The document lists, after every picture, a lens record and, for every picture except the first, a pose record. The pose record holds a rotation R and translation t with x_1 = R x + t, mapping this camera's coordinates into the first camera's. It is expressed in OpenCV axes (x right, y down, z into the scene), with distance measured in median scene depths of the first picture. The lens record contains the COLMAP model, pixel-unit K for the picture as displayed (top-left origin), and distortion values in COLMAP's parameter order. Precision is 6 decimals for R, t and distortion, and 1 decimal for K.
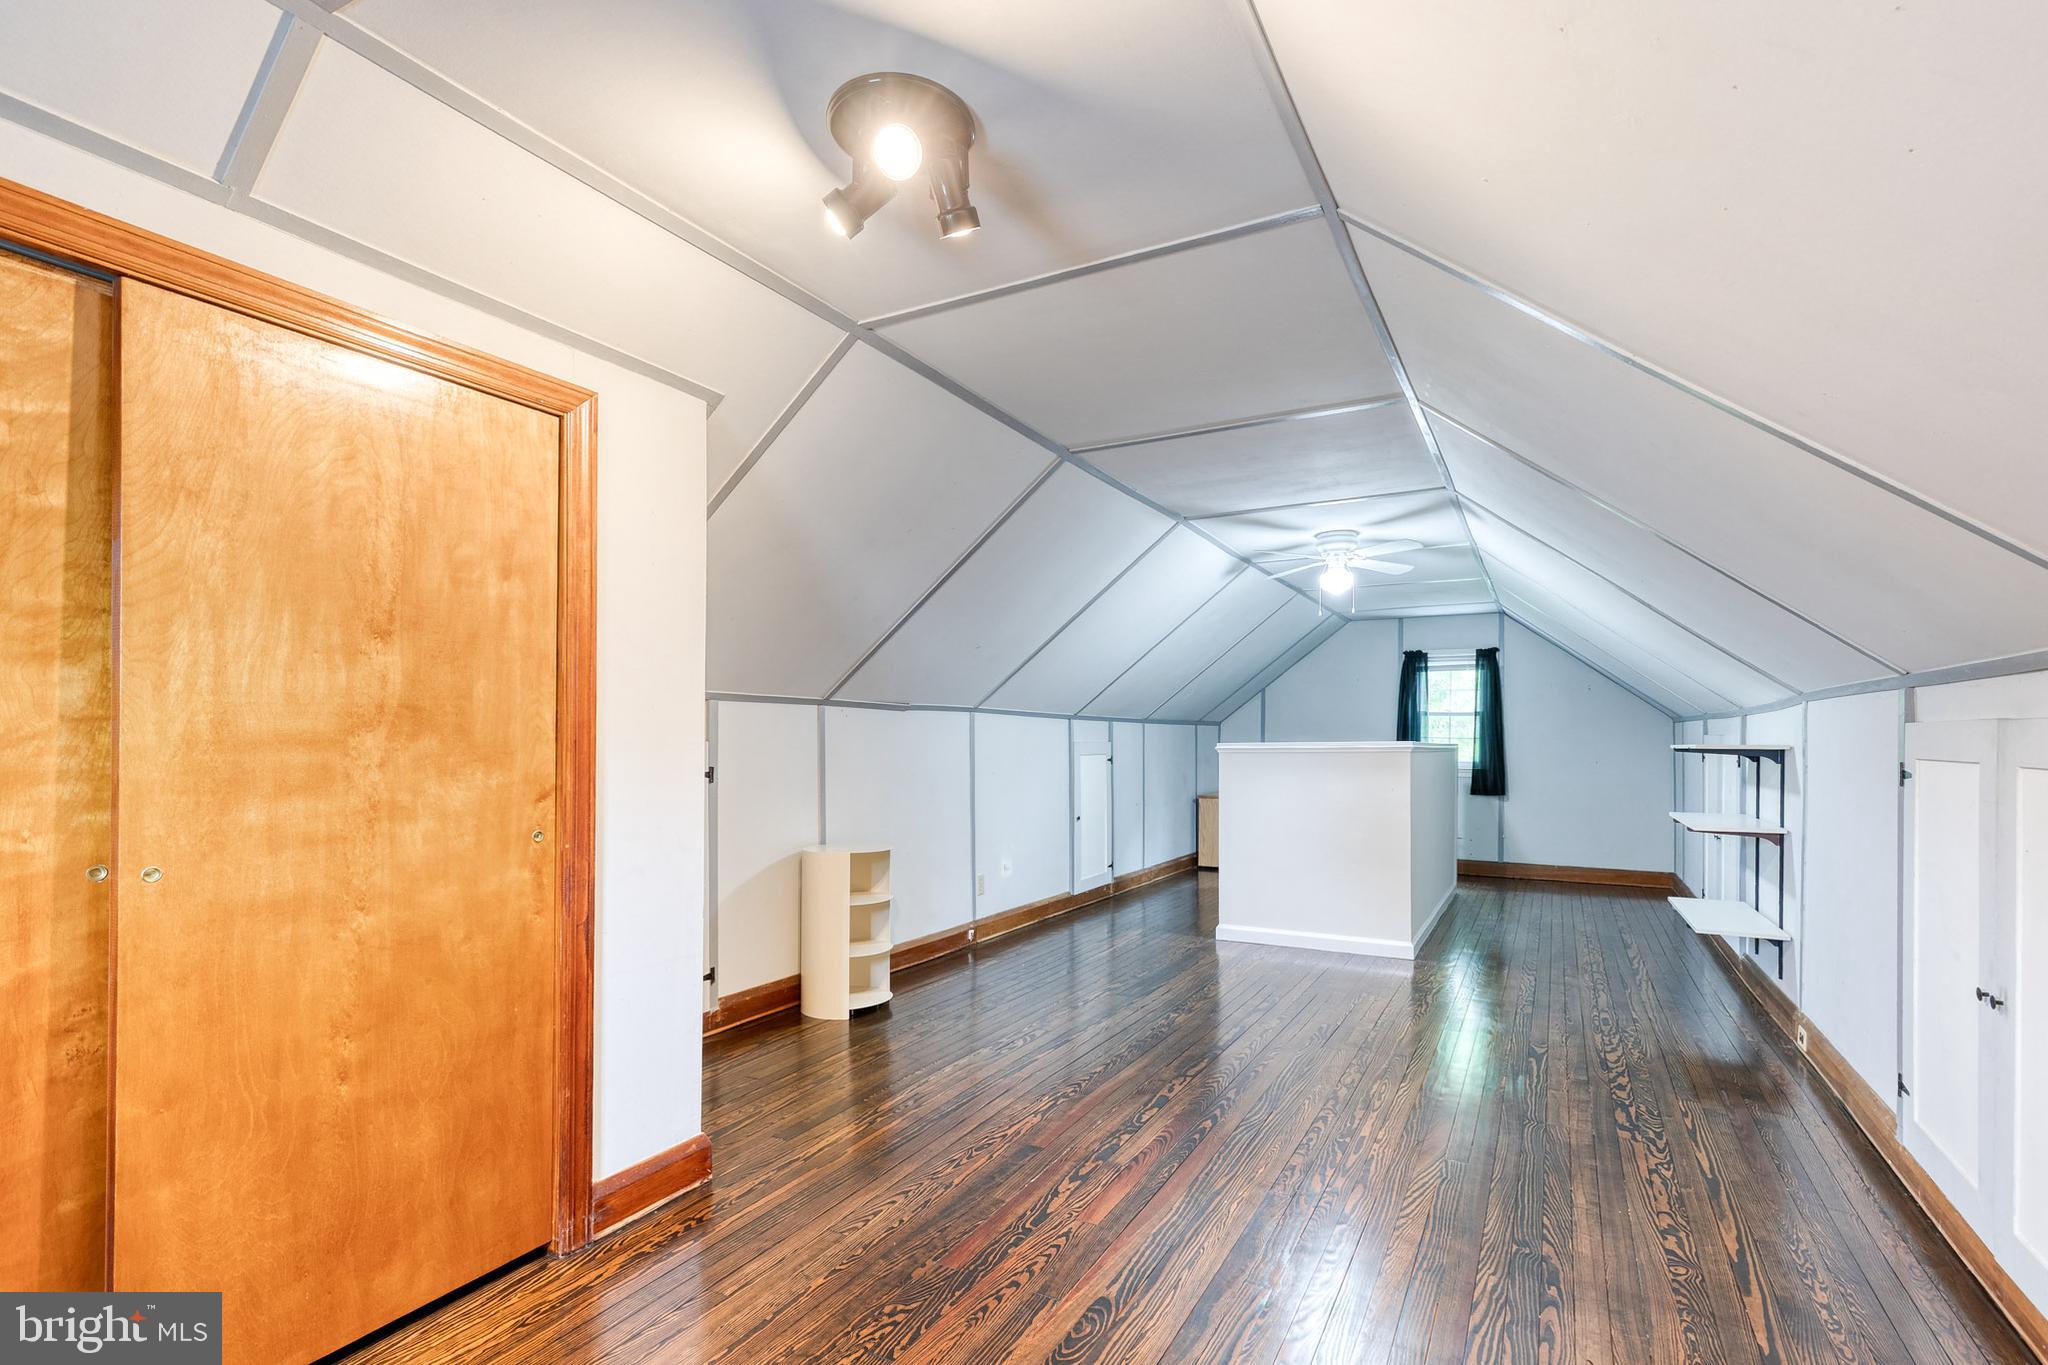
lens RADIAL K [[942.6, 0, 1037.3], [0, 942.6, 723.7], [0, 0, 1]] dist [0.004532, 0.000608]
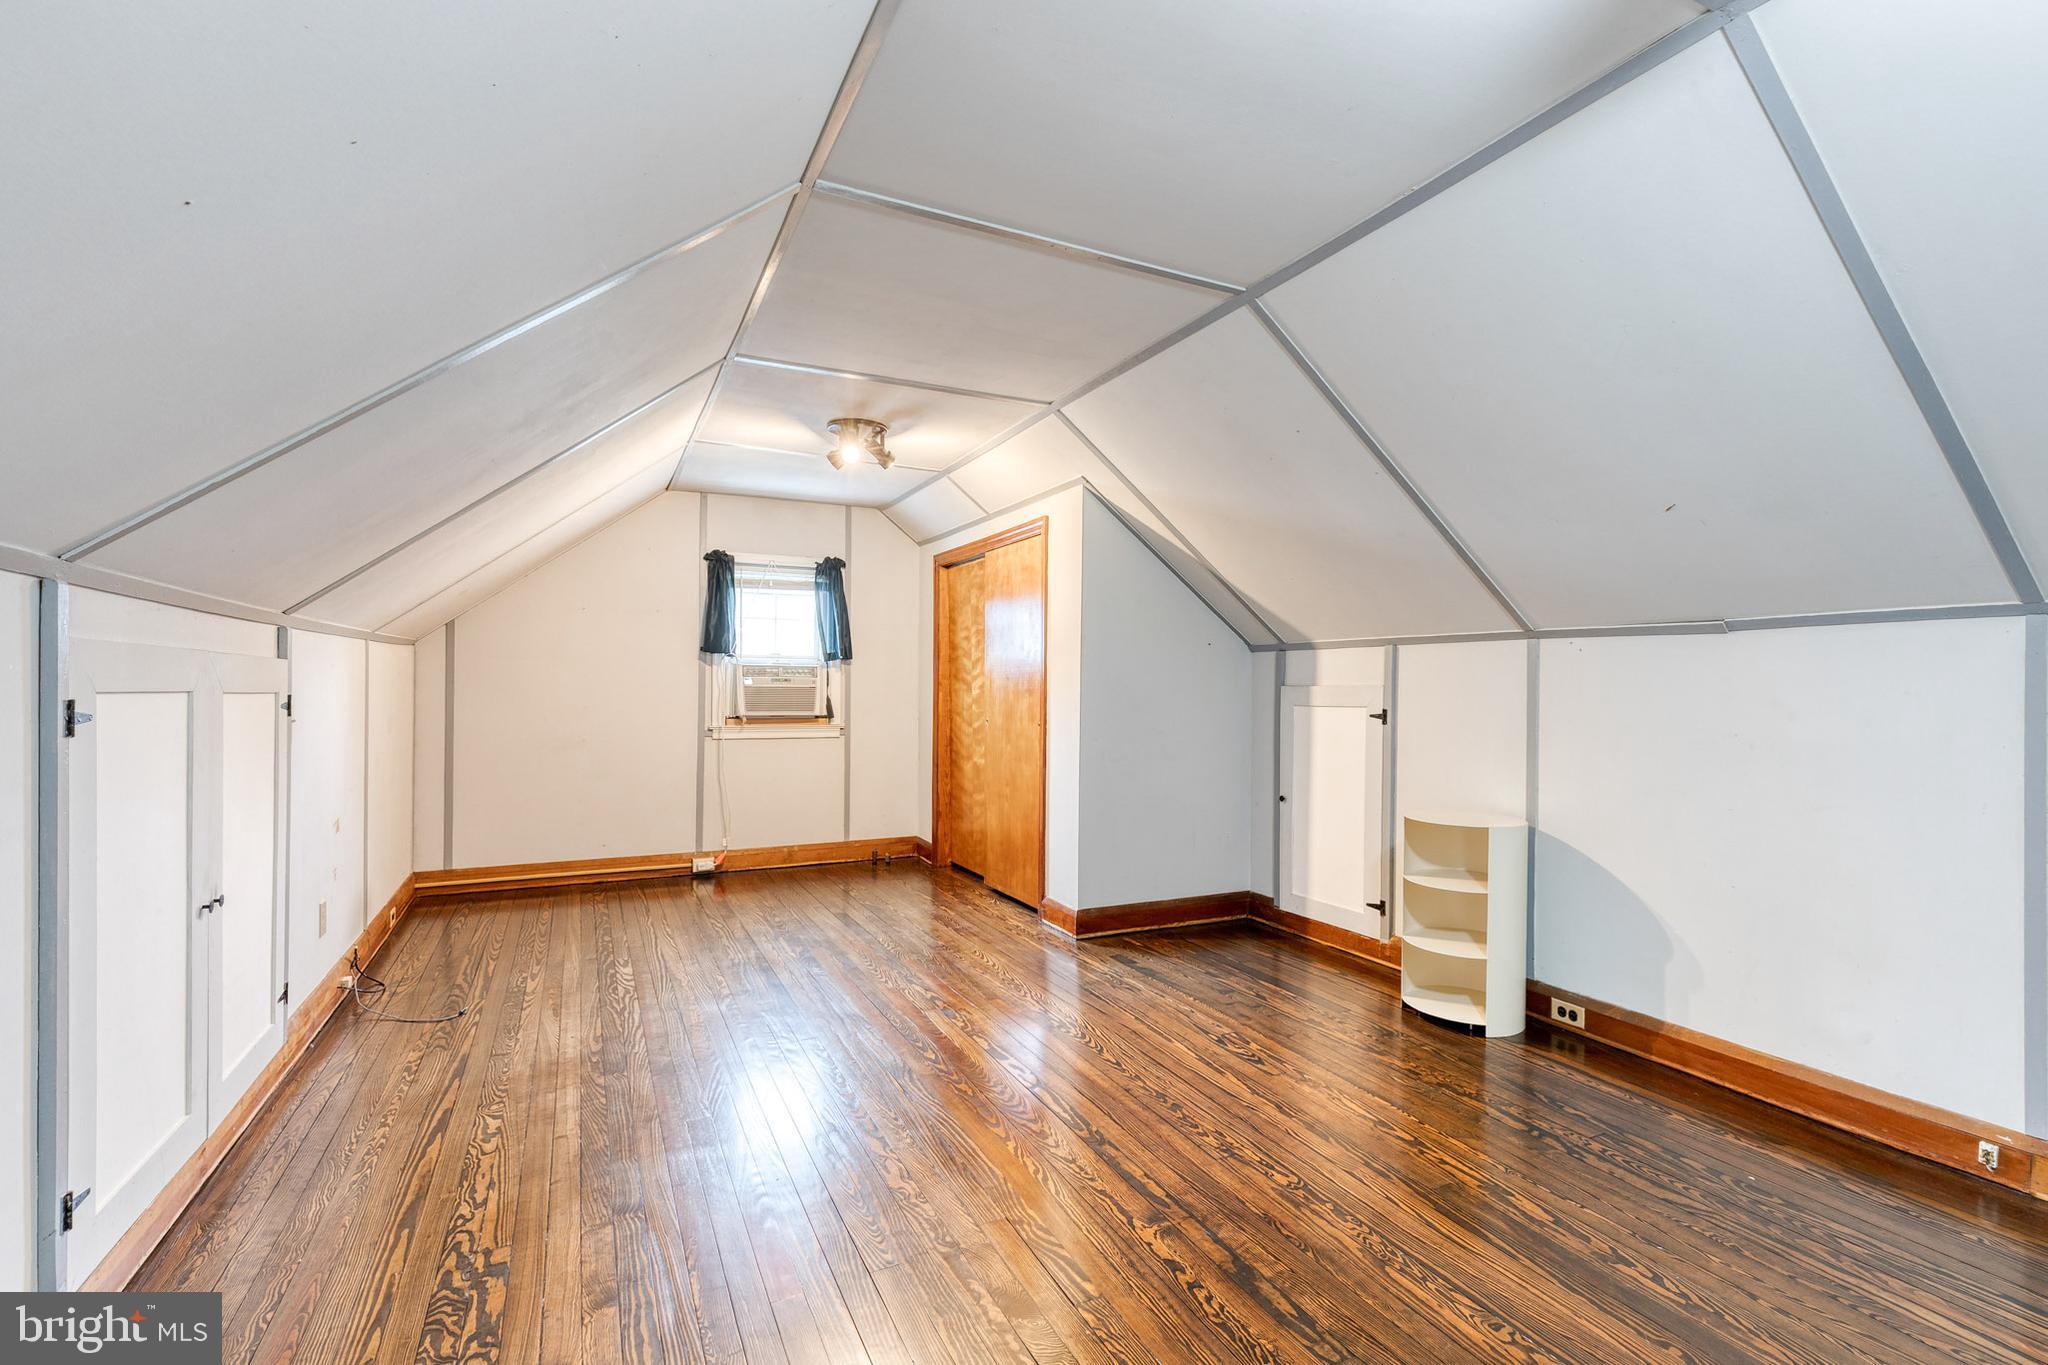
lens RADIAL K [[915.3, 0, 1056.6], [0, 915.3, 691.9], [0, 0, 1]] dist [0.000357, -0.000378]
pose [[-0.553540, 0.000440, -0.832823, 0.953693], [0.008007, 0.999956, -0.004793, 0.037559], [0.832784, -0.009321, -0.553519, 1.710627]]
